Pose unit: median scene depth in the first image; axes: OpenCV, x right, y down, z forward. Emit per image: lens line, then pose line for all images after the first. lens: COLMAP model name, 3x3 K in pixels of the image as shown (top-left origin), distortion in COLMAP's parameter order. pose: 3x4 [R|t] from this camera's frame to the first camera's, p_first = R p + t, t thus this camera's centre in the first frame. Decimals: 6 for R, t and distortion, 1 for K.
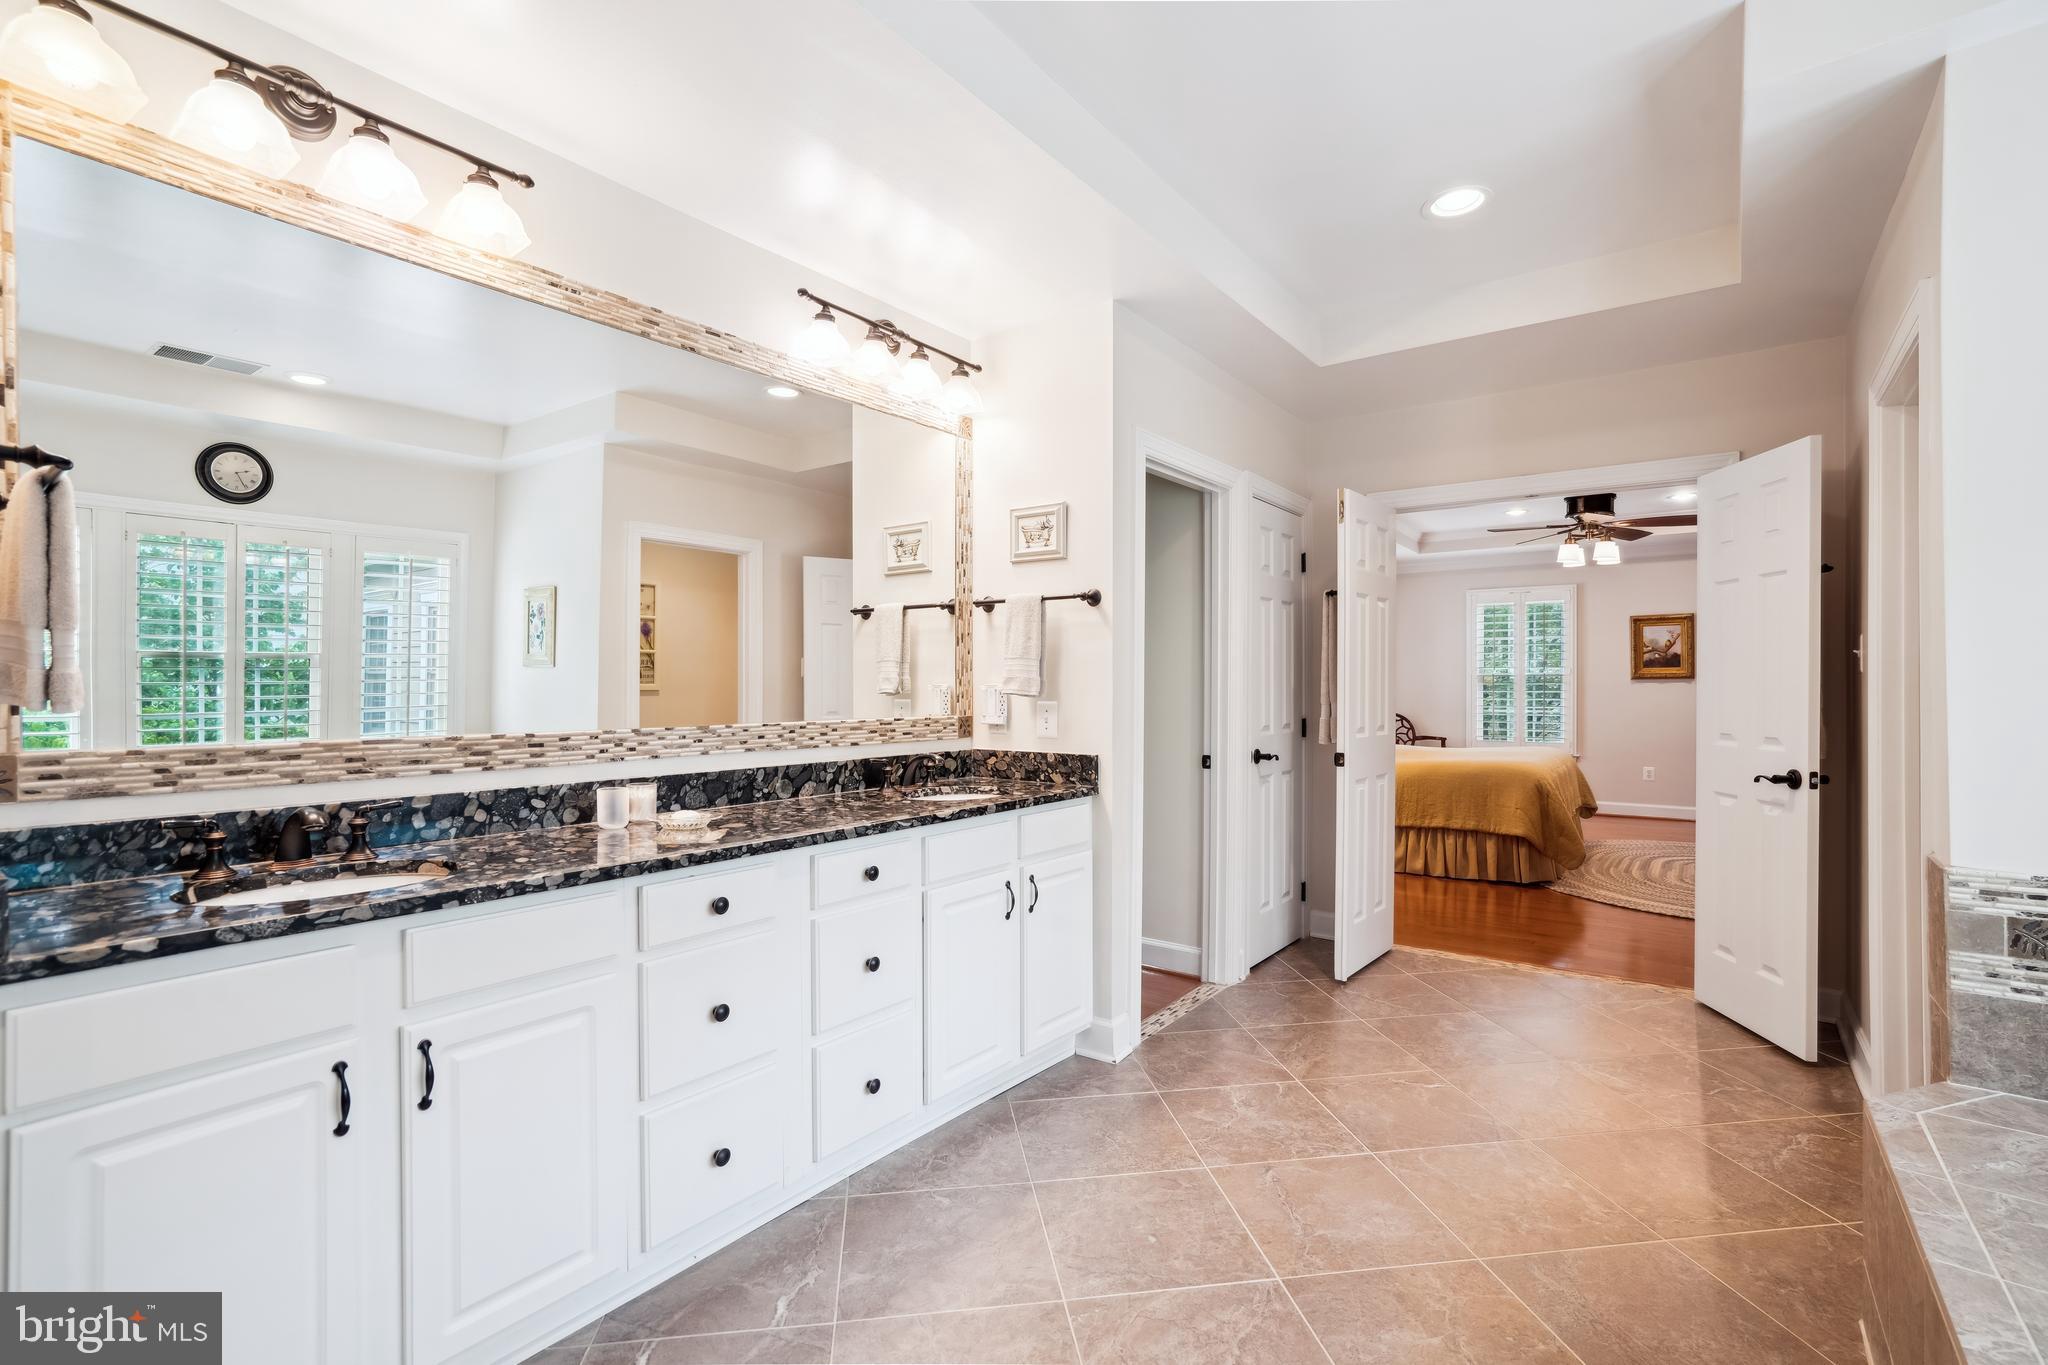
lens RADIAL K [[938.3, 0, 1019.0], [0, 938.3, 688.5], [0, 0, 1]] dist [-0.037623, 0.019626]
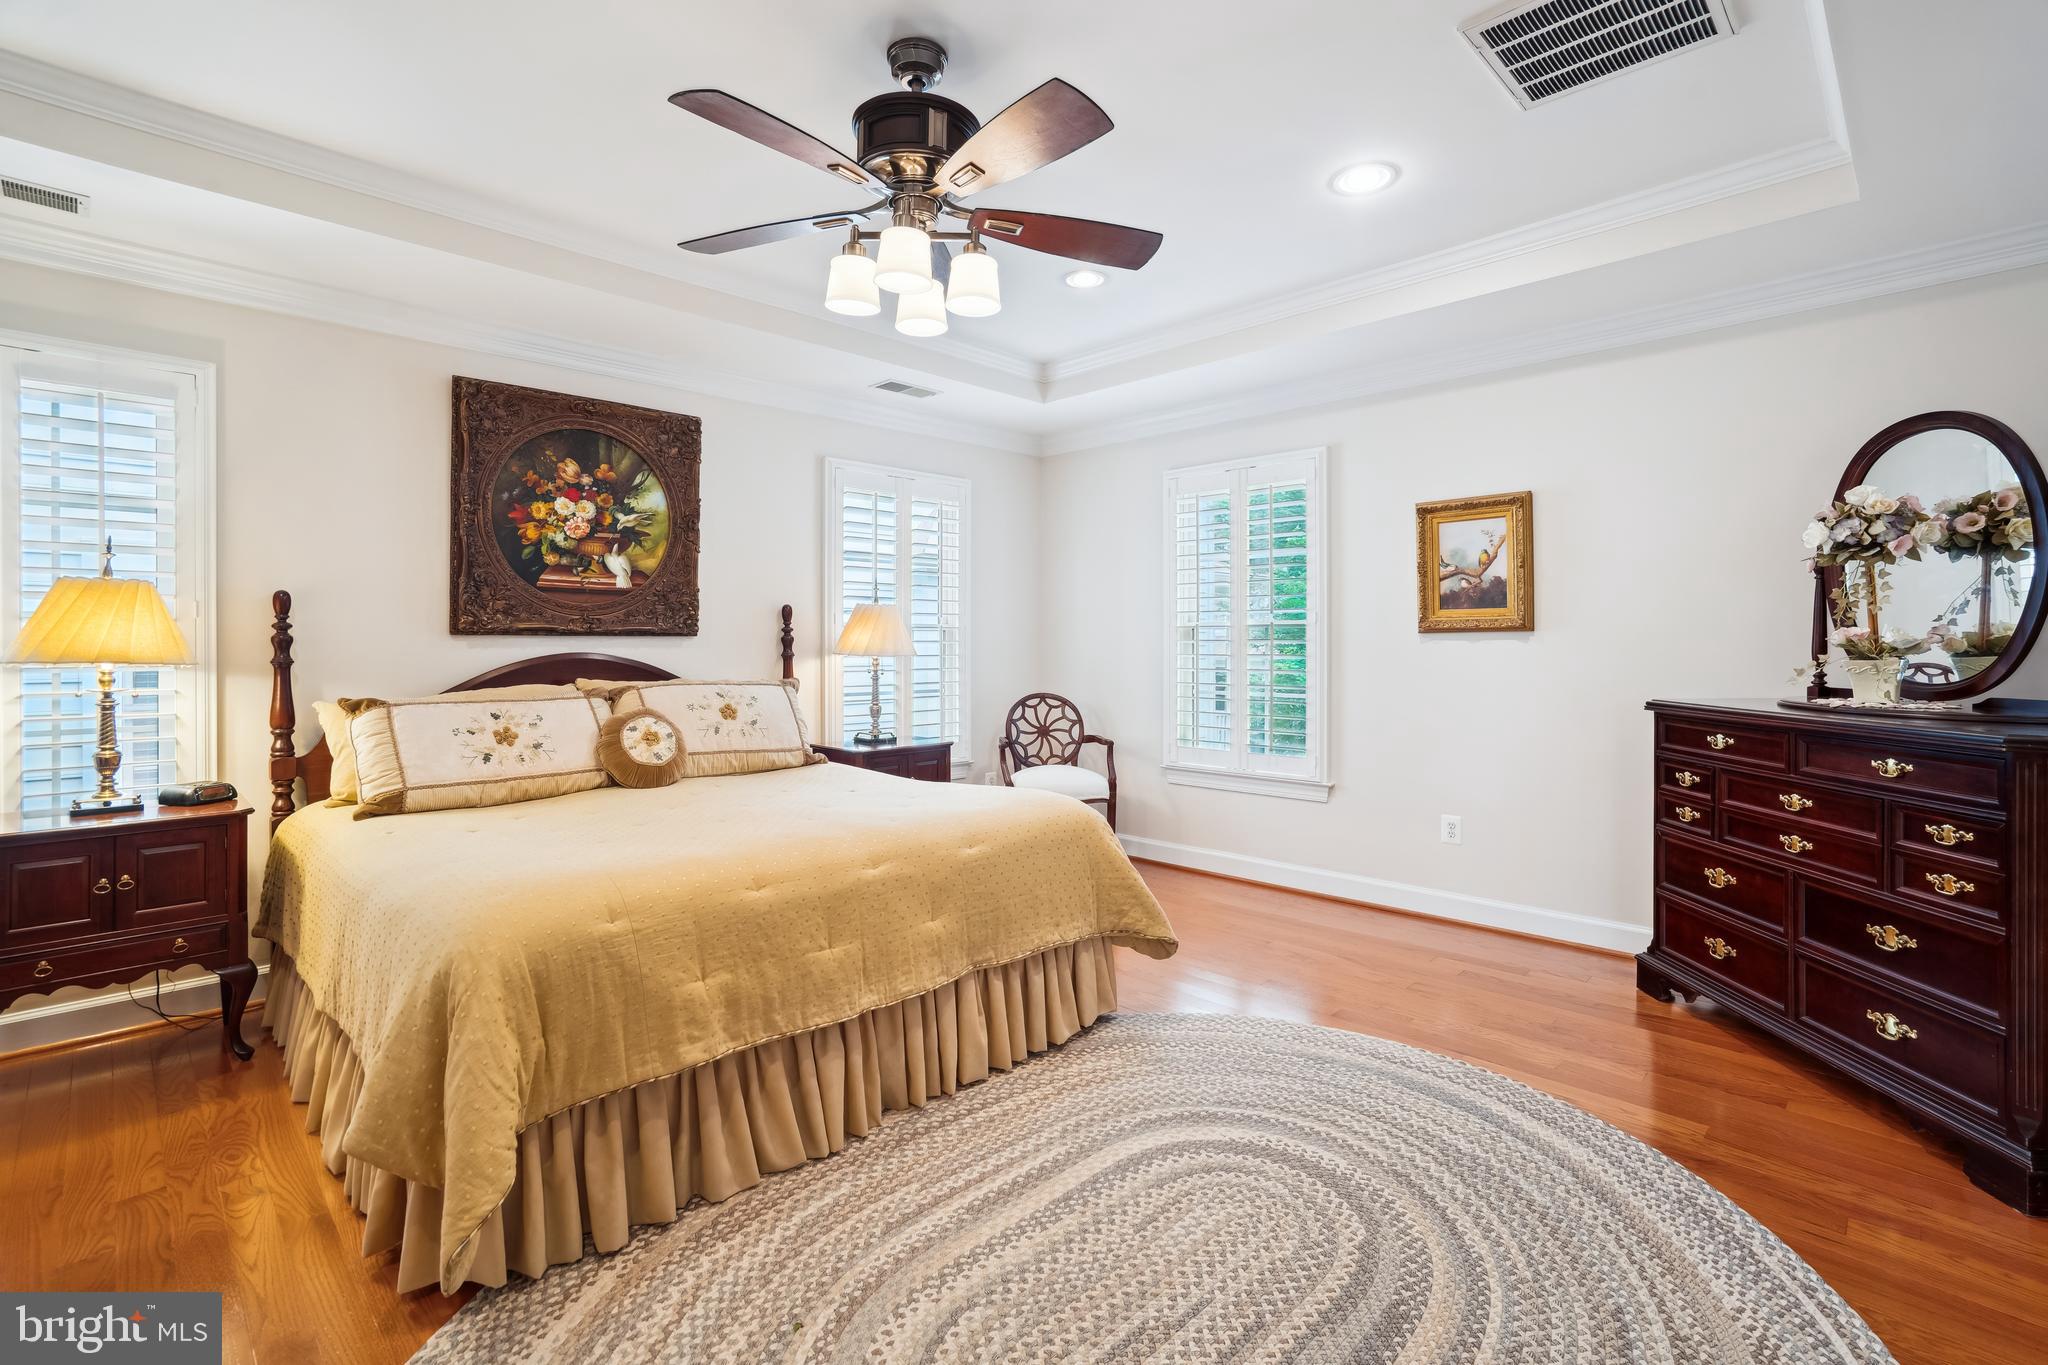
lens RADIAL K [[938.3, 0, 1026.6], [0, 938.3, 645.0], [0, 0, 1]] dist [-0.037623, 0.019626]
pose [[0.988669, 0.000138, -0.150110, 1.403184], [-0.000238, 1.000000, -0.000647, -0.009518], [0.150110, 0.000676, 0.988669, 1.283399]]
